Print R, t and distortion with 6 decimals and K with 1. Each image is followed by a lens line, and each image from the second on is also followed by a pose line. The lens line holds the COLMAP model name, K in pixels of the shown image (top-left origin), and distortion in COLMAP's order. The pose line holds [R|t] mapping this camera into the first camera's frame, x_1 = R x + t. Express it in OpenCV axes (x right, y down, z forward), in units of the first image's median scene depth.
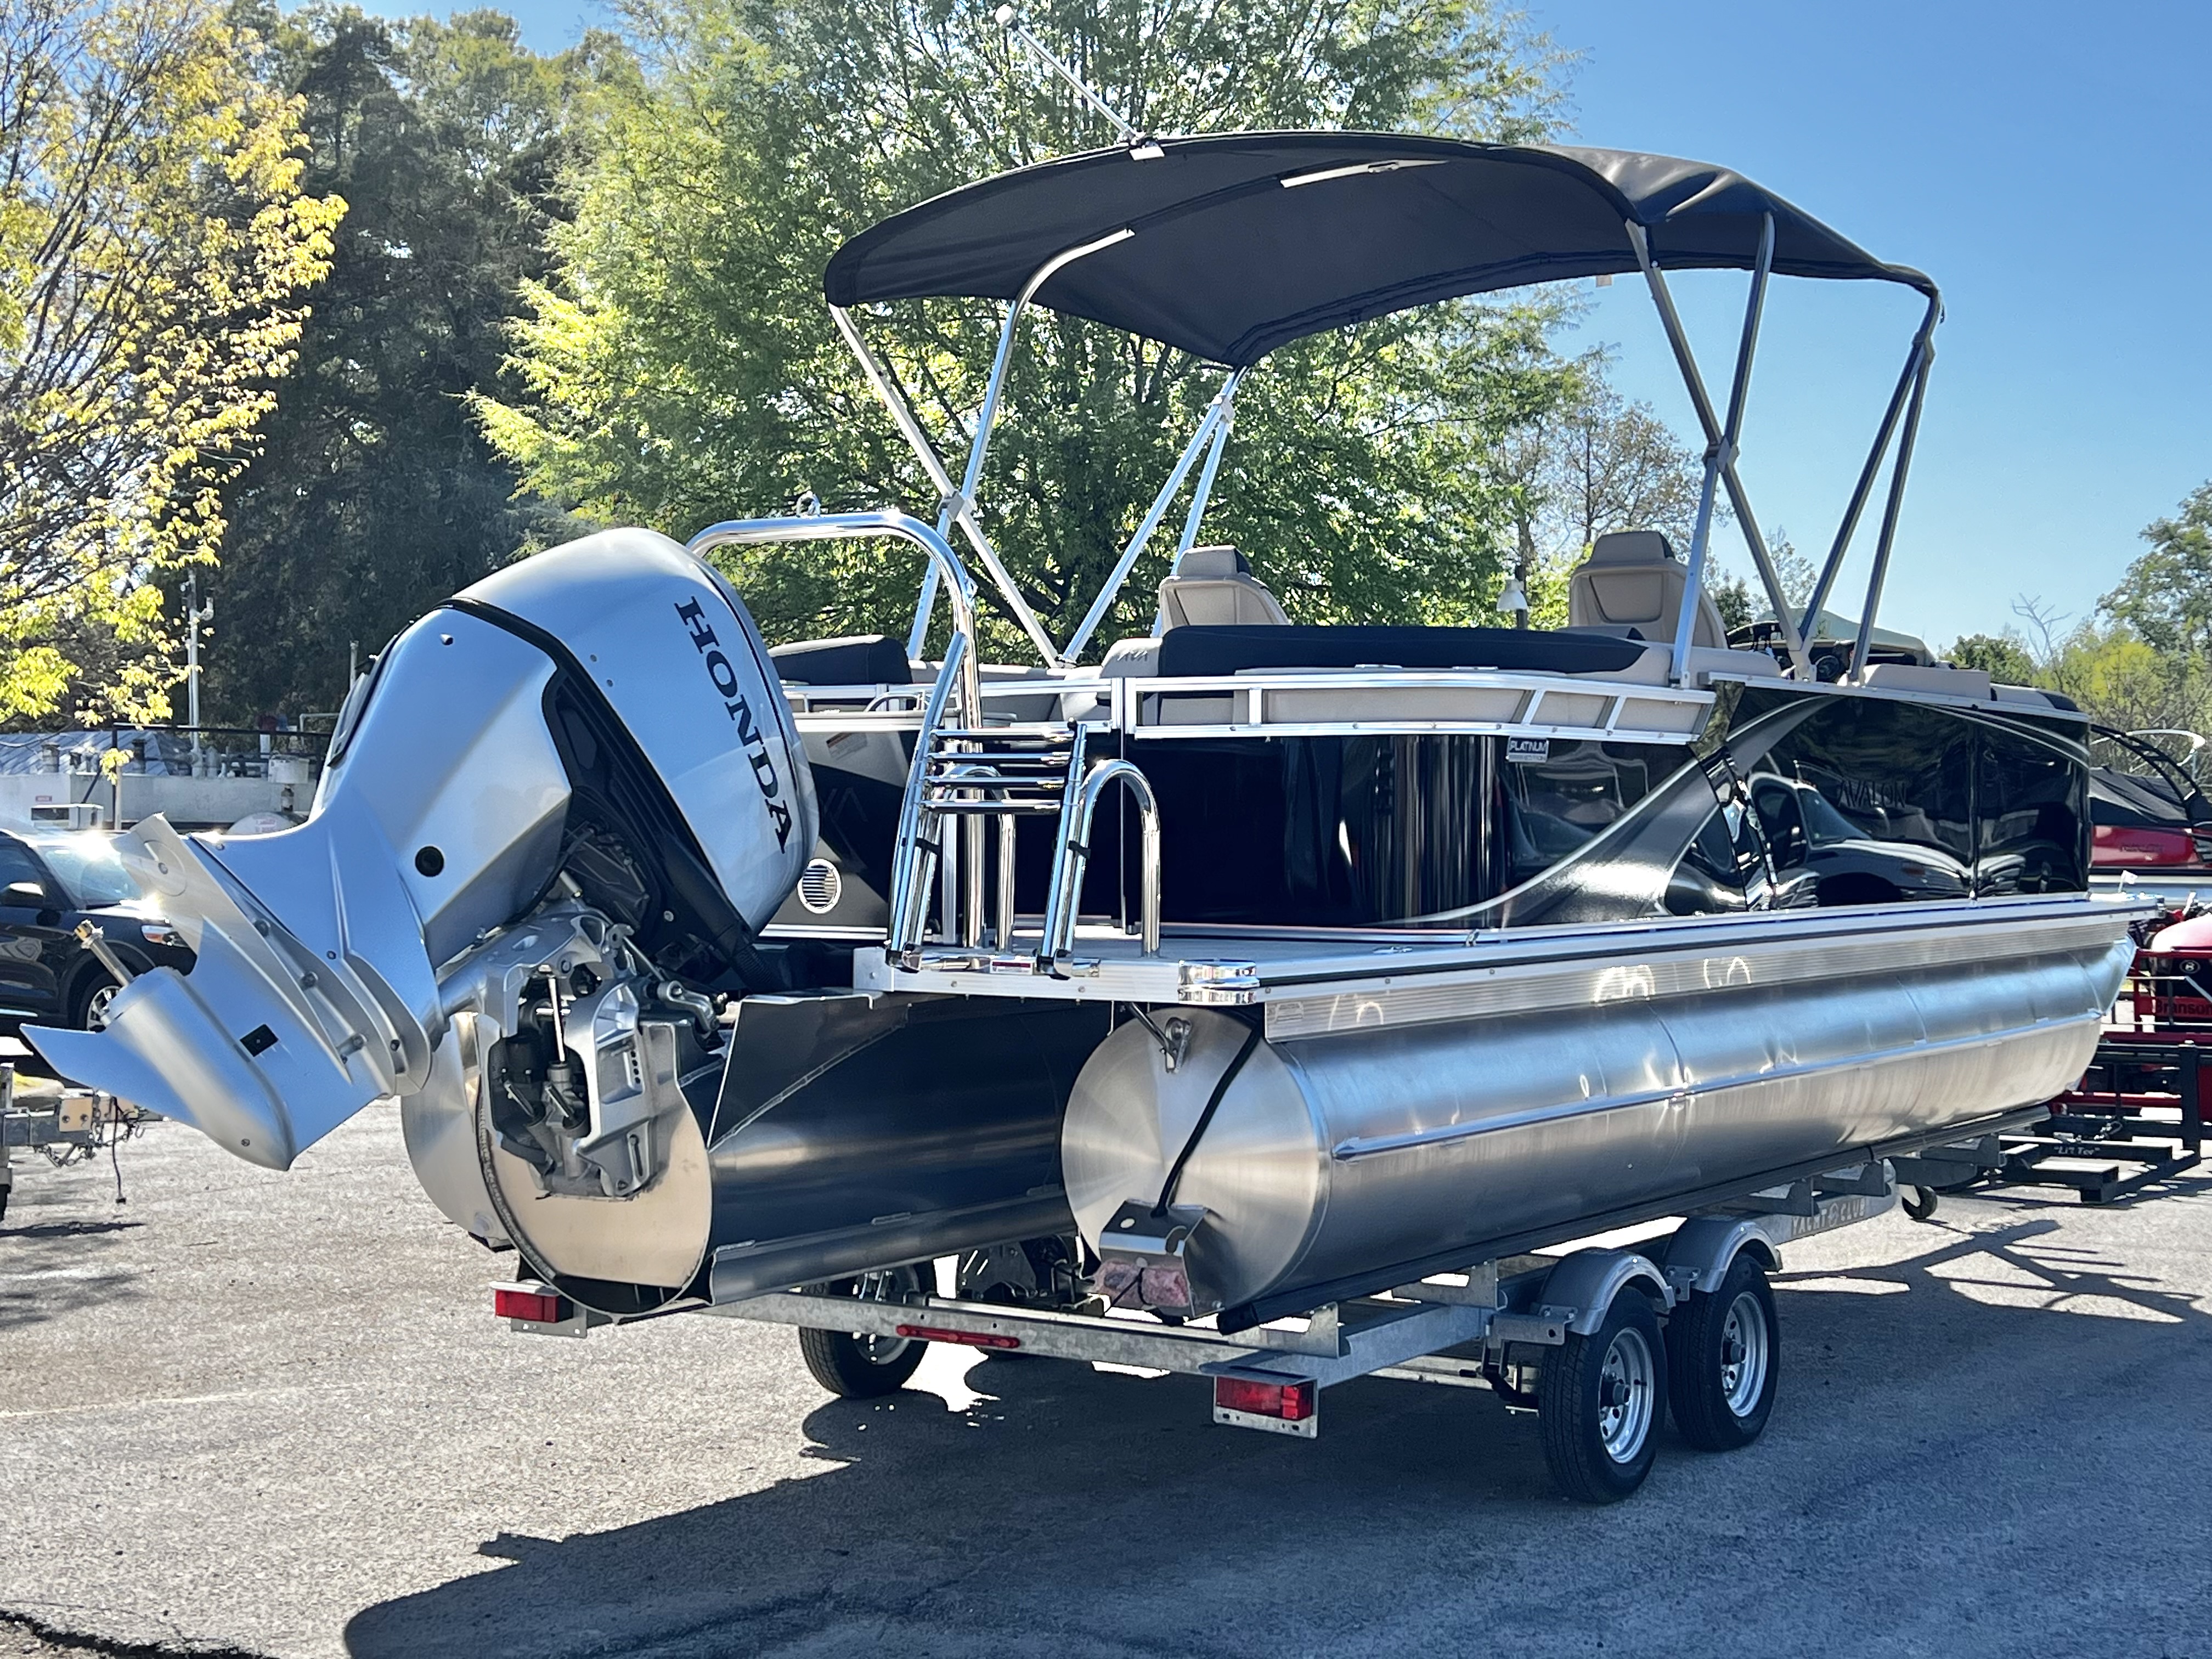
lens RADIAL K [[3060.9, 0, 1107.5], [0, 3060.9, 814.9], [0, 0, 1]] dist [0.172959, 0.000000]
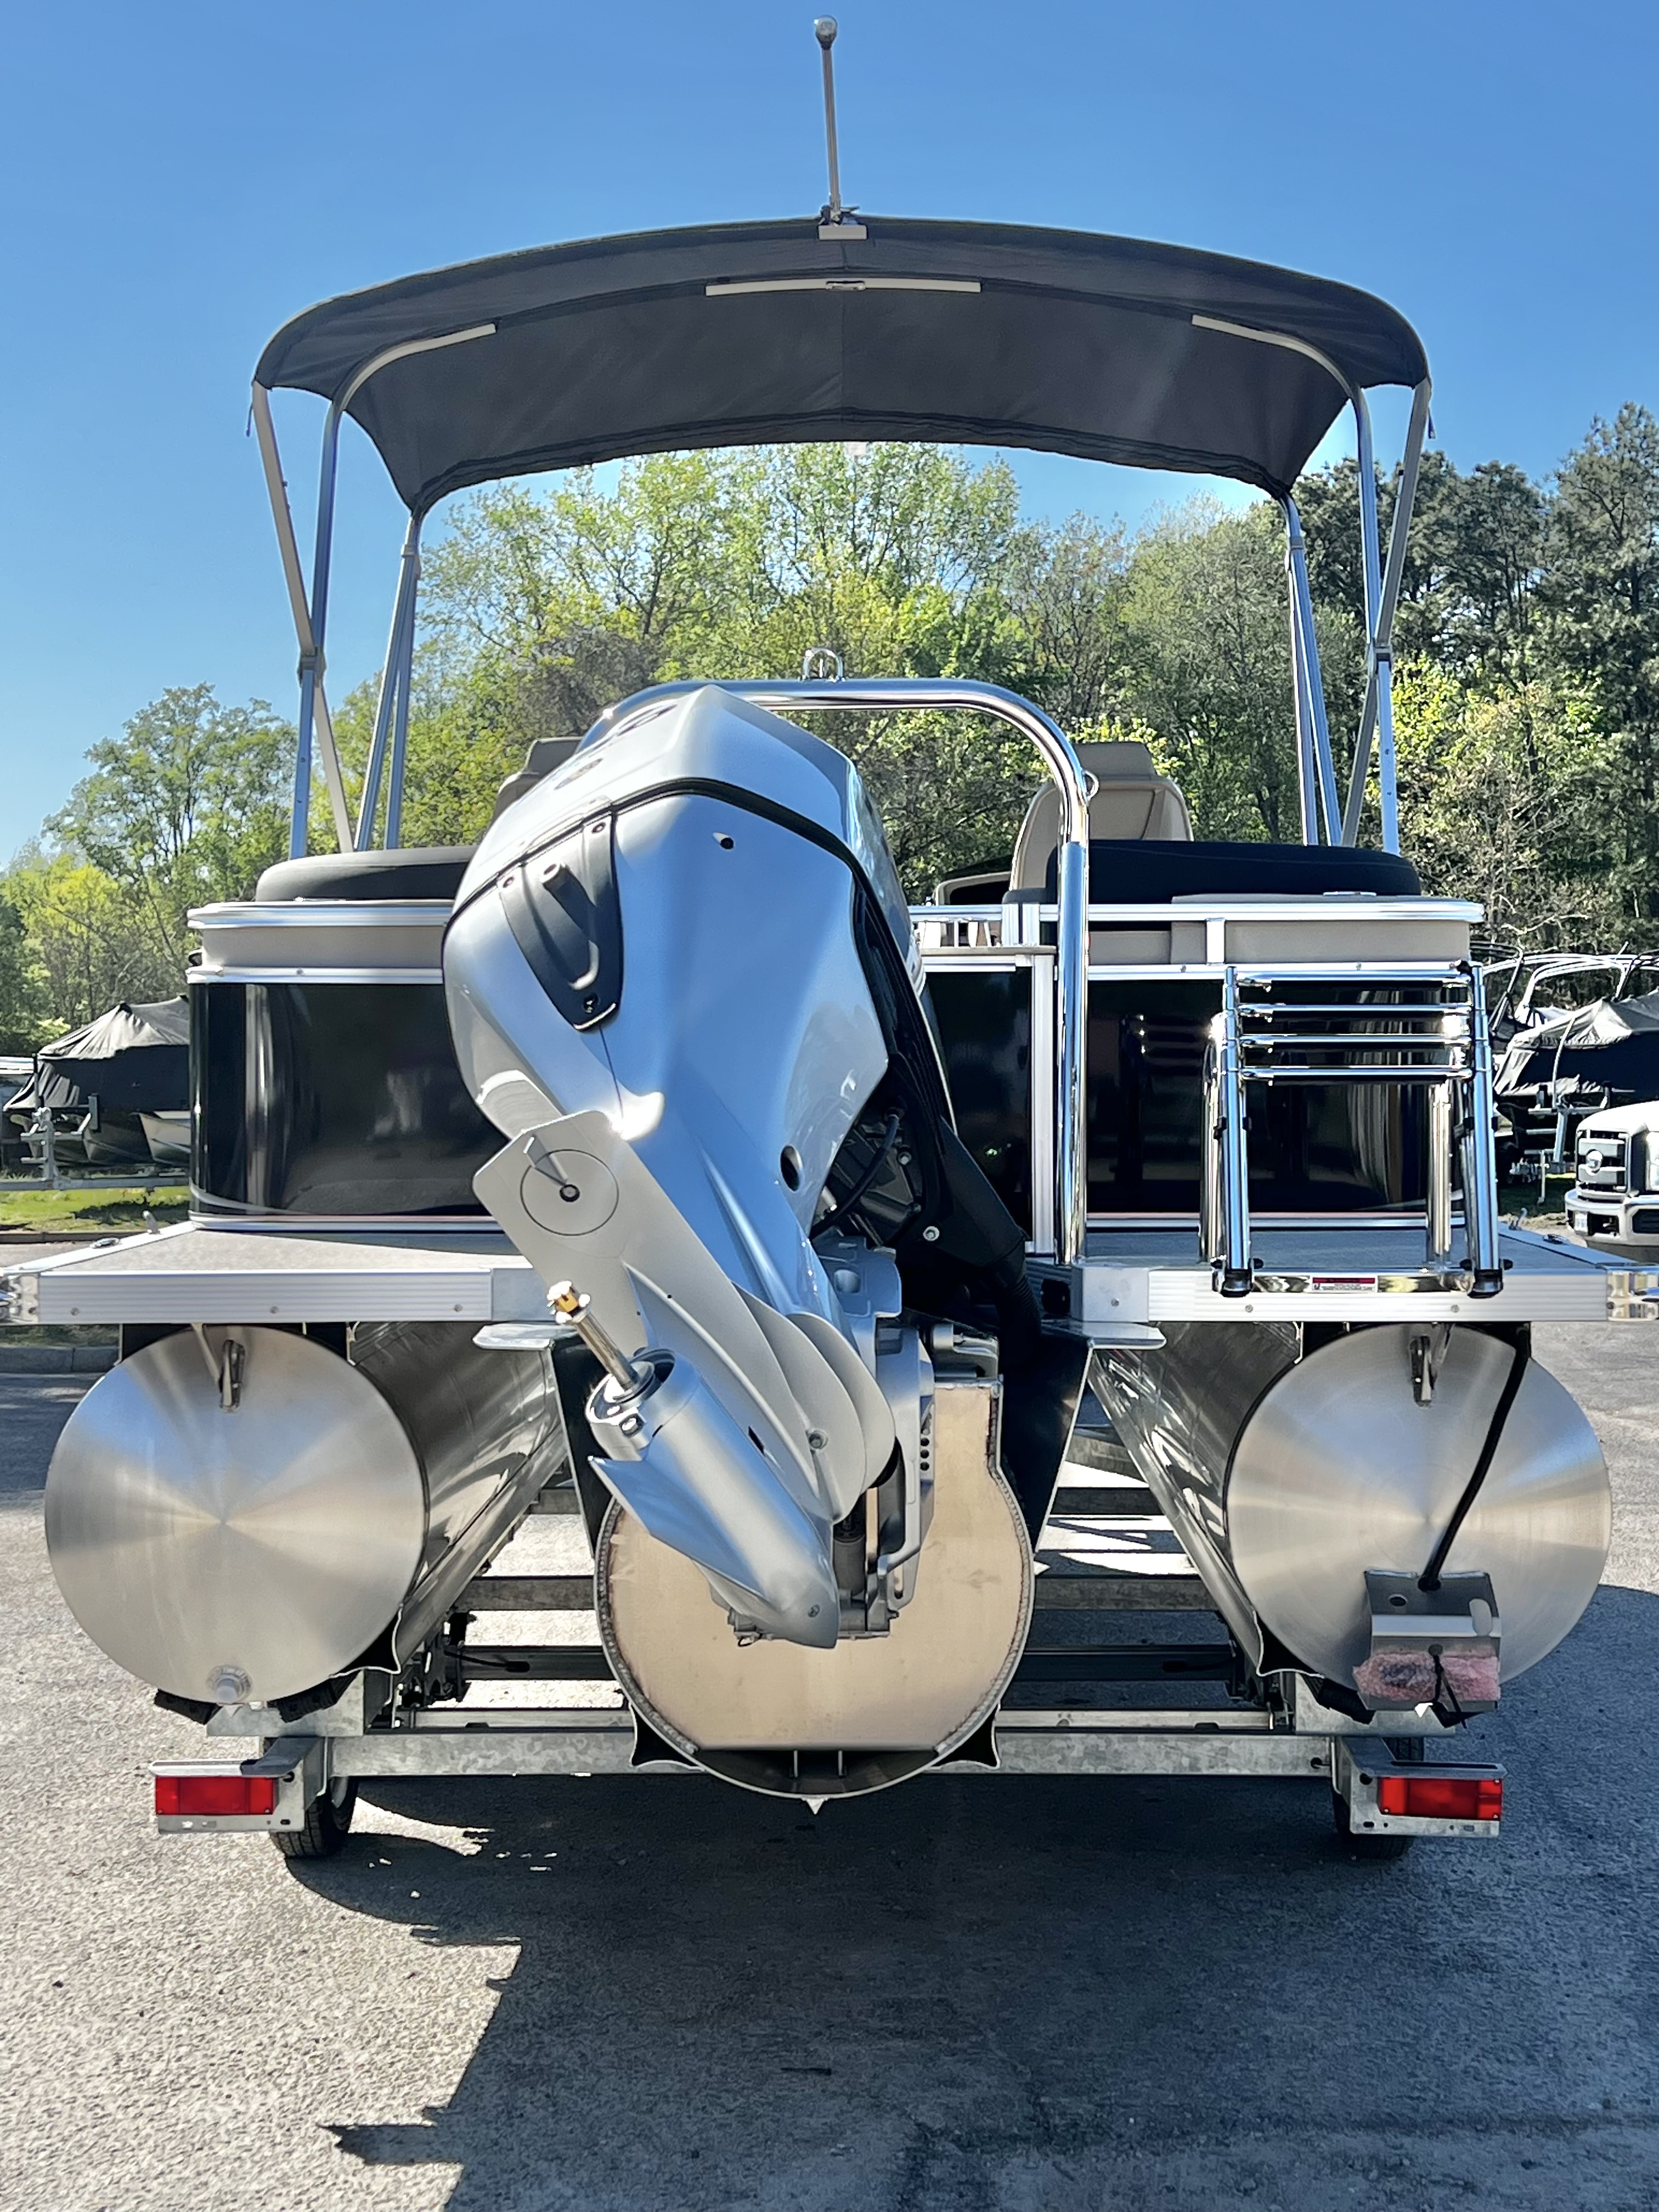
lens RADIAL K [[3264.0, 0, 829.3], [0, 3264.0, 1123.3], [0, 0, 1]] dist [0.120890, 0.000000]
pose [[0.845821, -0.022181, 0.533006, -0.490548], [0.009431, 0.999601, 0.026633, -0.011430], [-0.533384, -0.017500, 0.845693, 0.320517]]
